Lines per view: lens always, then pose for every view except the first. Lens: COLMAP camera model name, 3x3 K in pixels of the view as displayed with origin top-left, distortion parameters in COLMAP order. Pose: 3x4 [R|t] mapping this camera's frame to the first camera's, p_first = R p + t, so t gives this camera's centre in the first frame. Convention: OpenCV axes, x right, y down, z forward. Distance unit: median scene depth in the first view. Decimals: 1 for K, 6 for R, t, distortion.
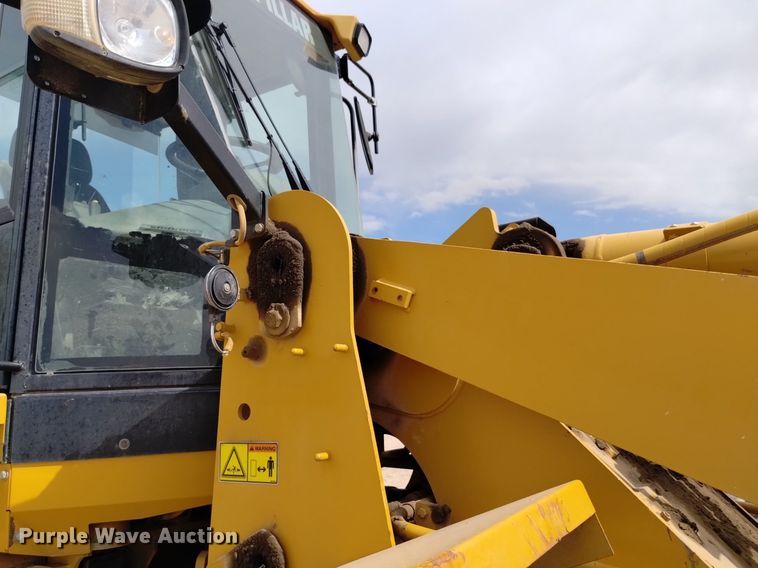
lens RADIAL K [[659.2, 0, 379.0], [0, 659.2, 284.0], [0, 0, 1]] dist [0.069781, -0.071103]
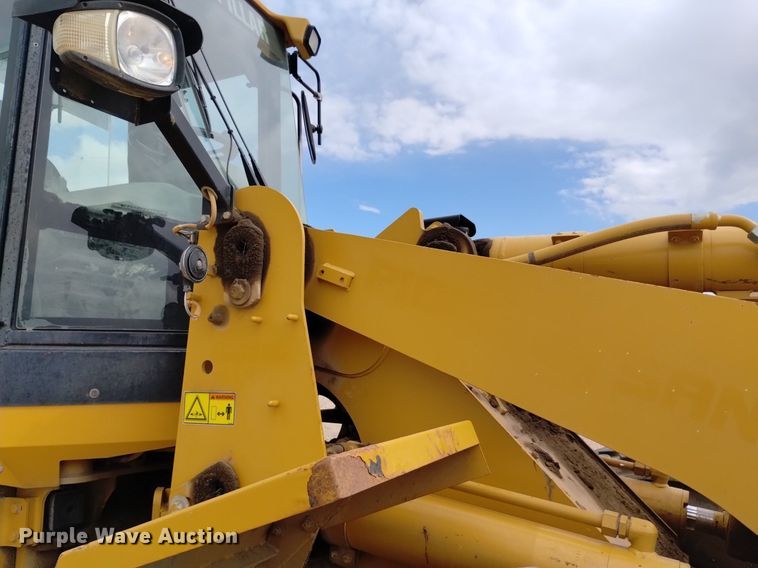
lens RADIAL K [[659.2, 0, 379.0], [0, 659.2, 284.0], [0, 0, 1]] dist [0.069781, -0.071103]
pose [[0.992915, 0.049498, 0.108030, -0.028429], [-0.052612, 0.998272, 0.026167, -0.005959], [-0.106548, -0.031665, 0.993803, -0.212890]]
